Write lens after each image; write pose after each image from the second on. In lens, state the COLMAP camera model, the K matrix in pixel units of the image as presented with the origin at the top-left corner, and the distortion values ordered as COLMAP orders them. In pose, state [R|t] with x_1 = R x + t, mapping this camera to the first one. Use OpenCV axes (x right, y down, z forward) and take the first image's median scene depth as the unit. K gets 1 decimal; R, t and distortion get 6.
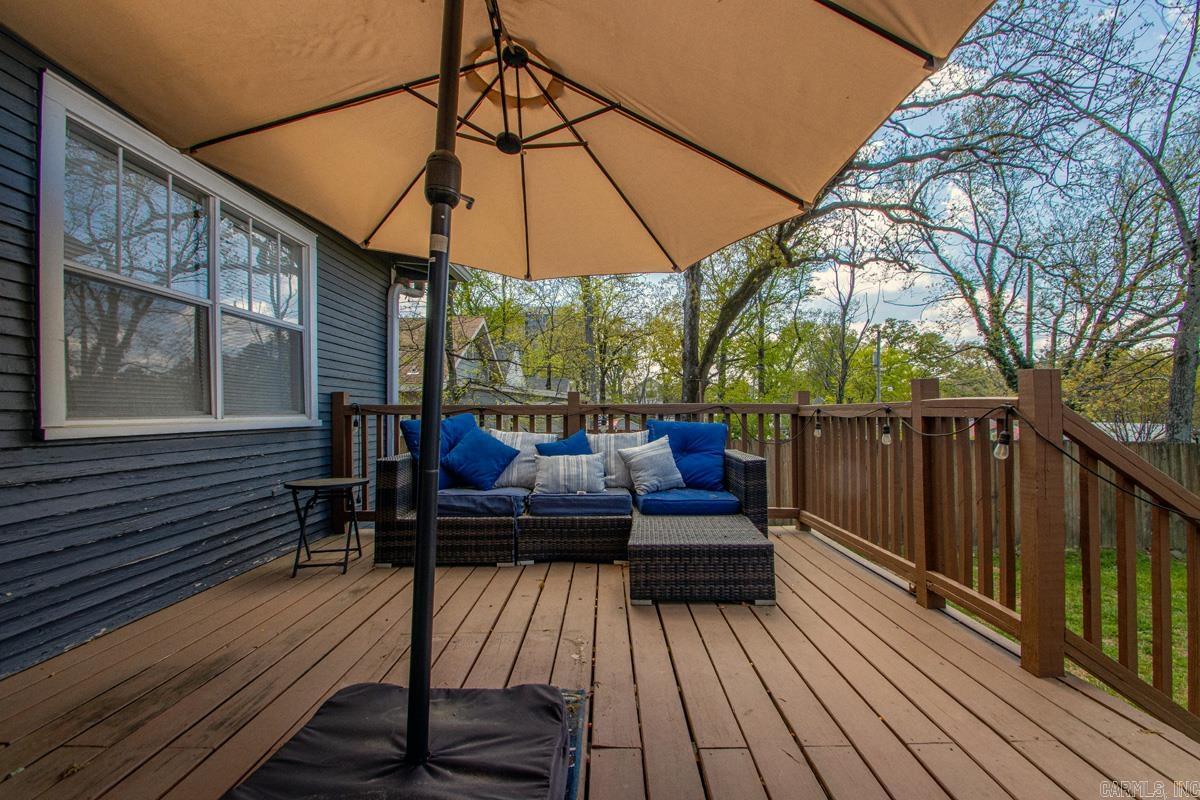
lens RADIAL K [[539.2, 0, 601.5], [0, 539.2, 413.5], [0, 0, 1]] dist [-0.015838, -0.000687]
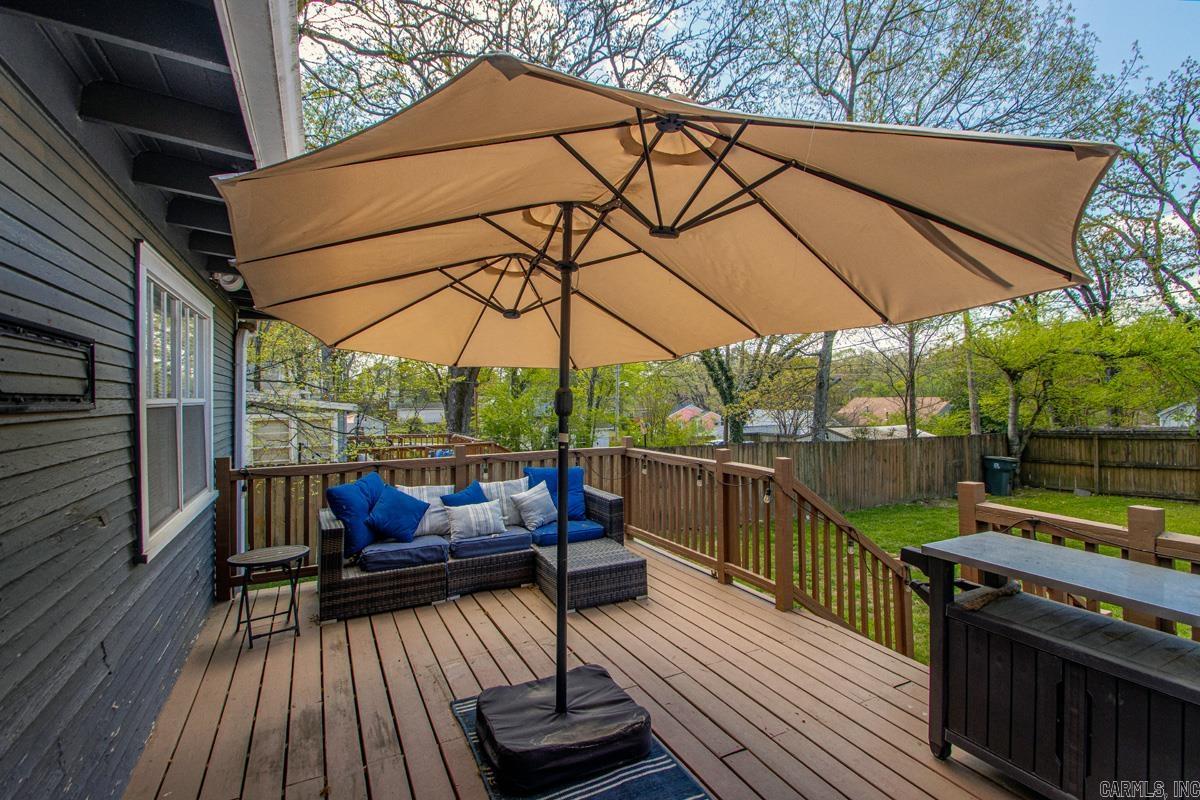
lens RADIAL K [[564.5, 0, 630.3], [0, 564.5, 395.6], [0, 0, 1]] dist [-0.016415, -0.000916]
pose [[0.870076, 0.001631, 0.492916, -0.427926], [0.002129, 0.999973, -0.007066, -0.179265], [-0.492914, 0.007198, 0.870048, -0.332795]]
